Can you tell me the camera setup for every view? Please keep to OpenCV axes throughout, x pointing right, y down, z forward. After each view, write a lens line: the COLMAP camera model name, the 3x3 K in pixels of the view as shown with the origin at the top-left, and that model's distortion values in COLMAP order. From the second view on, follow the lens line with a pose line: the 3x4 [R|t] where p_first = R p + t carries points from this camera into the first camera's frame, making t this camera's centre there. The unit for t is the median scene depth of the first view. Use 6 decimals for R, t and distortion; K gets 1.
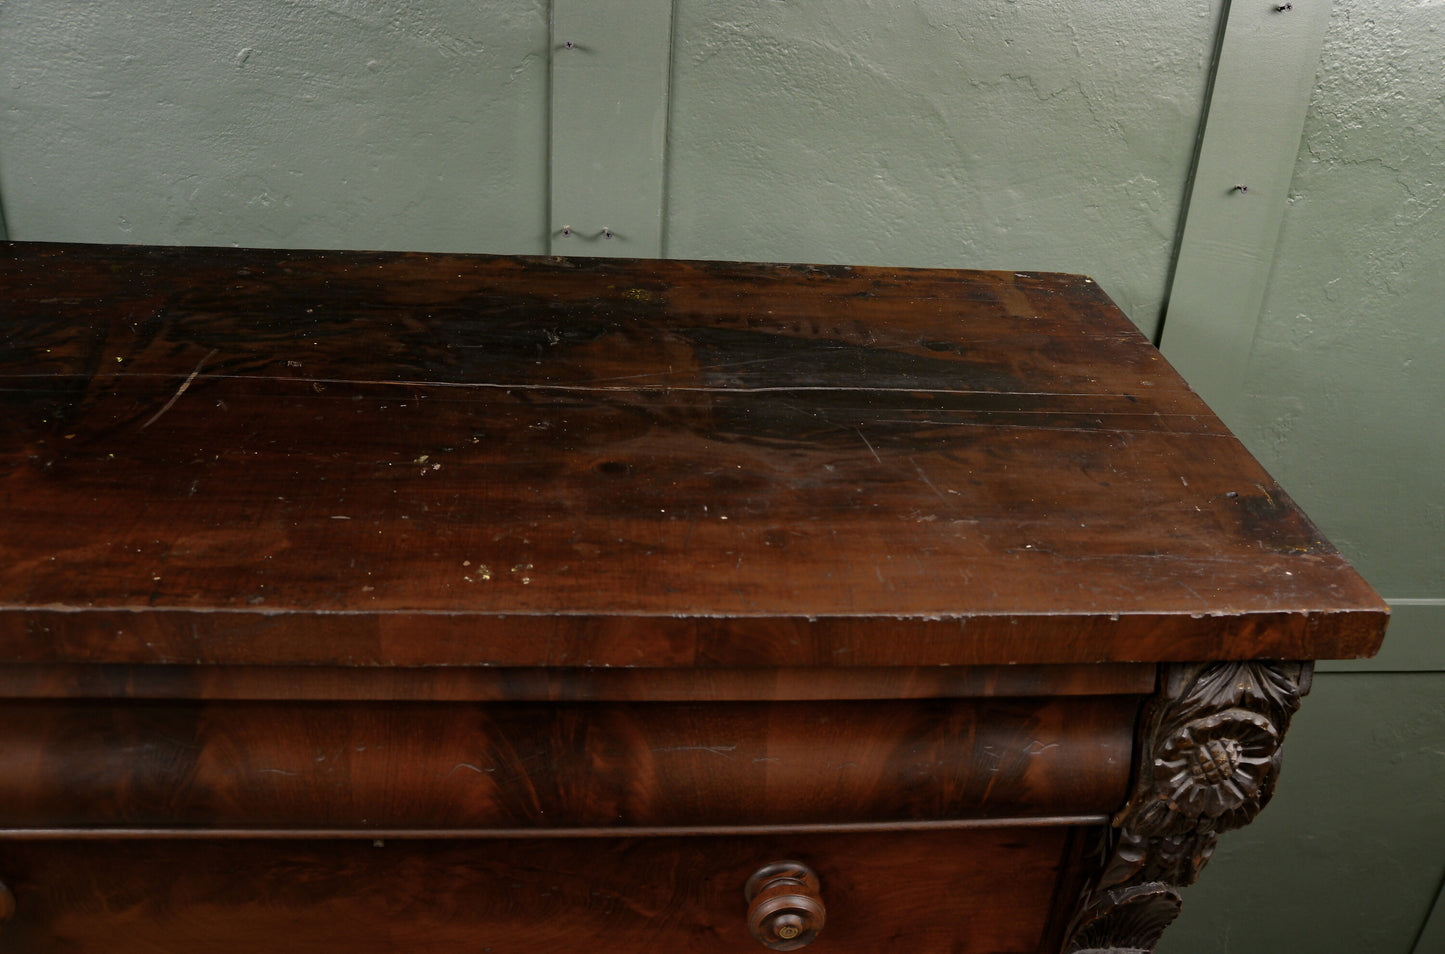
lens RADIAL K [[1281.3, 0, 773.8], [0, 1281.3, 445.8], [0, 0, 1]] dist [-0.144695, 0.125803]
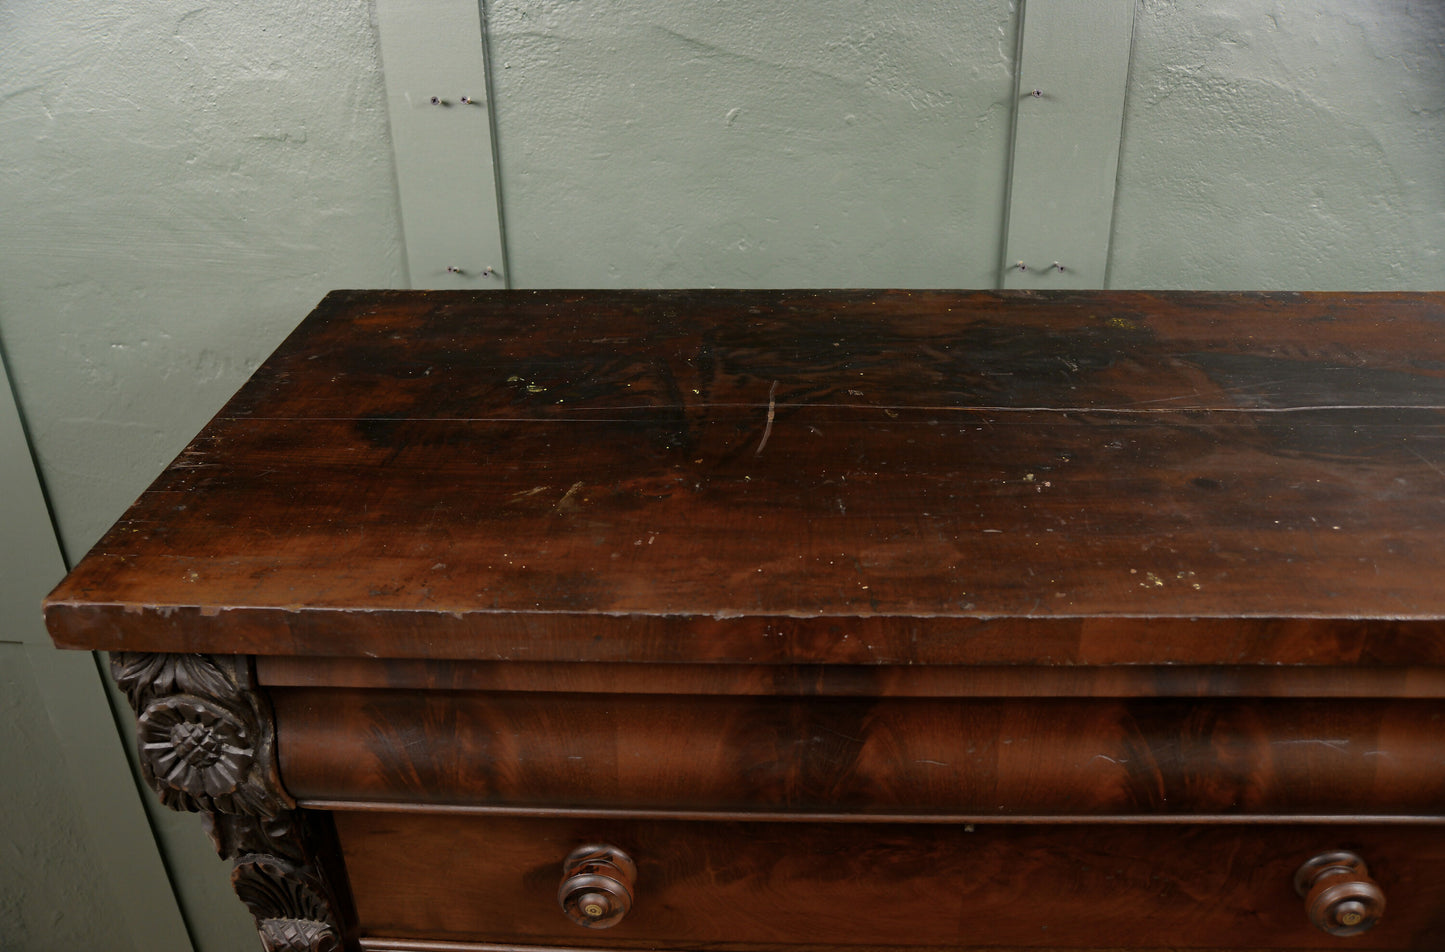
lens RADIAL K [[1195.6, 0, 722.5], [0, 1195.6, 476.0], [0, 0, 1]] dist [-0.133255, 0.121882]
pose [[0.984420, -0.012244, -0.175404, -0.332365], [0.013606, 0.999886, 0.006568, -0.000866], [0.175304, -0.008853, 0.984475, -0.049582]]
